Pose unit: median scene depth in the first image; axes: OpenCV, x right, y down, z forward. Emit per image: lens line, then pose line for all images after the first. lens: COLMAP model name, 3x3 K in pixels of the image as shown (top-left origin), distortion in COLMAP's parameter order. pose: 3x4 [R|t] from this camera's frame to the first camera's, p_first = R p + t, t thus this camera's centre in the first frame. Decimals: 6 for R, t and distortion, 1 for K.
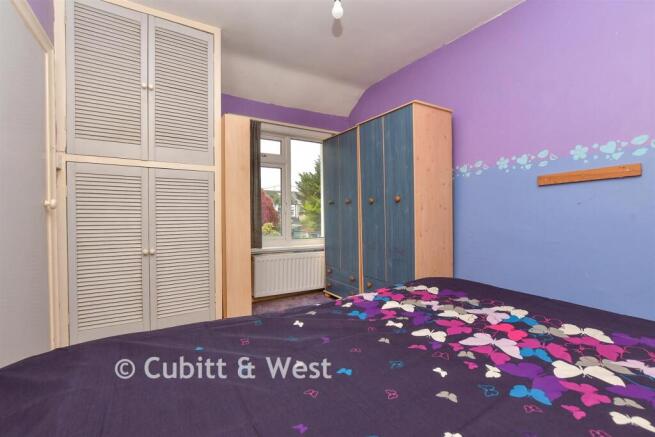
lens RADIAL K [[287.2, 0, 325.8], [0, 287.2, 219.3], [0, 0, 1]] dist [-0.028023, 0.008312]
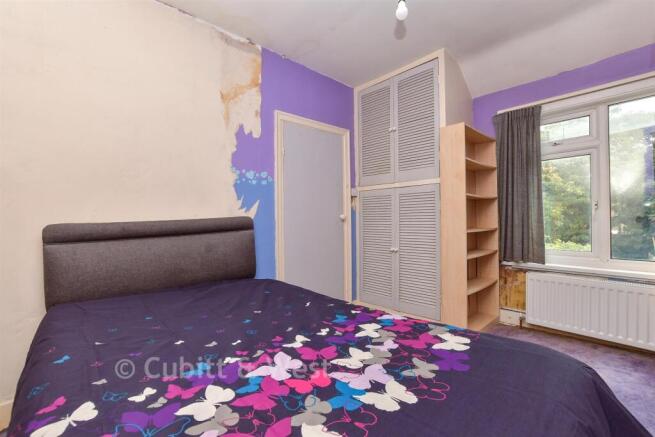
lens RADIAL K [[287.2, 0, 325.8], [0, 287.2, 219.3], [0, 0, 1]] dist [-0.028023, 0.008312]
pose [[0.187781, -0.001111, -0.982210, 1.180227], [-0.007303, 0.999970, -0.002527, -0.044332], [0.982184, 0.007648, 0.187767, 0.735110]]
